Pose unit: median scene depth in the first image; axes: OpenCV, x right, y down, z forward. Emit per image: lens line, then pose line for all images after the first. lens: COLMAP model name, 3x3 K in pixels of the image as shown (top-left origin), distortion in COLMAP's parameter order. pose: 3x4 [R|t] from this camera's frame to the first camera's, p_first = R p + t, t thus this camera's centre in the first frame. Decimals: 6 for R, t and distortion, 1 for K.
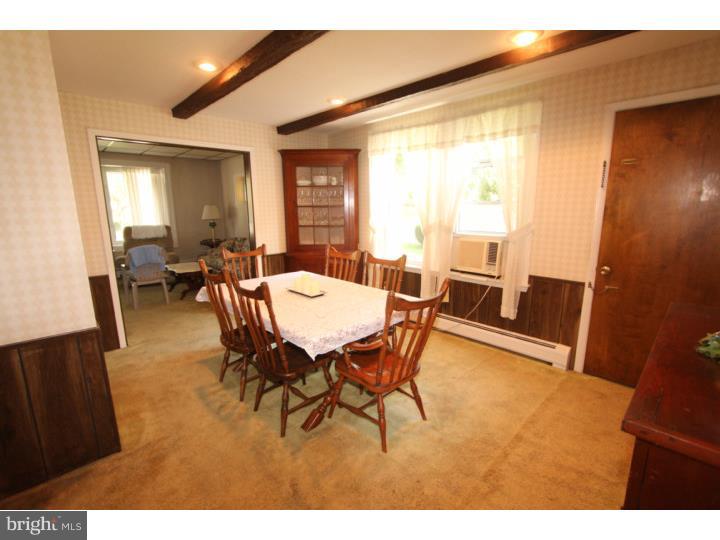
lens RADIAL K [[327.2, 0, 365.6], [0, 327.2, 271.7], [0, 0, 1]] dist [-0.002630, 0.000582]
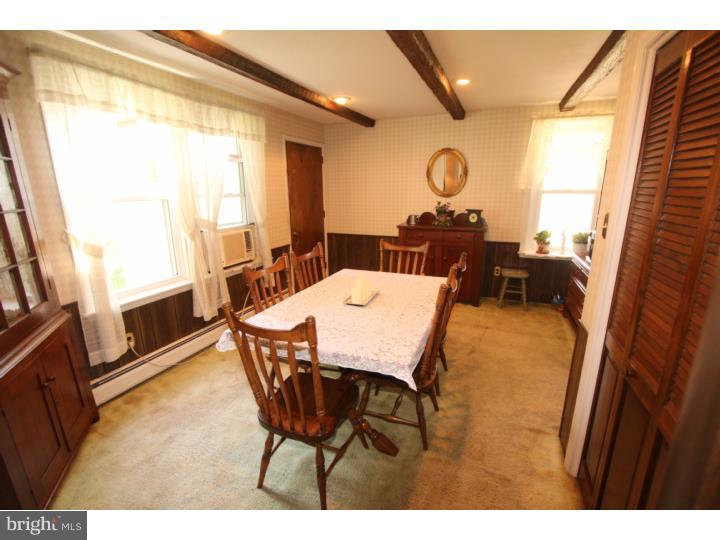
lens RADIAL K [[327.2, 0, 365.6], [0, 327.2, 271.7], [0, 0, 1]] dist [-0.002630, 0.000582]
pose [[-0.398049, -0.223941, 0.889611, -0.796149], [0.189890, 0.928630, 0.318728, -0.237517], [-0.897496, 0.295798, -0.327116, 1.027361]]
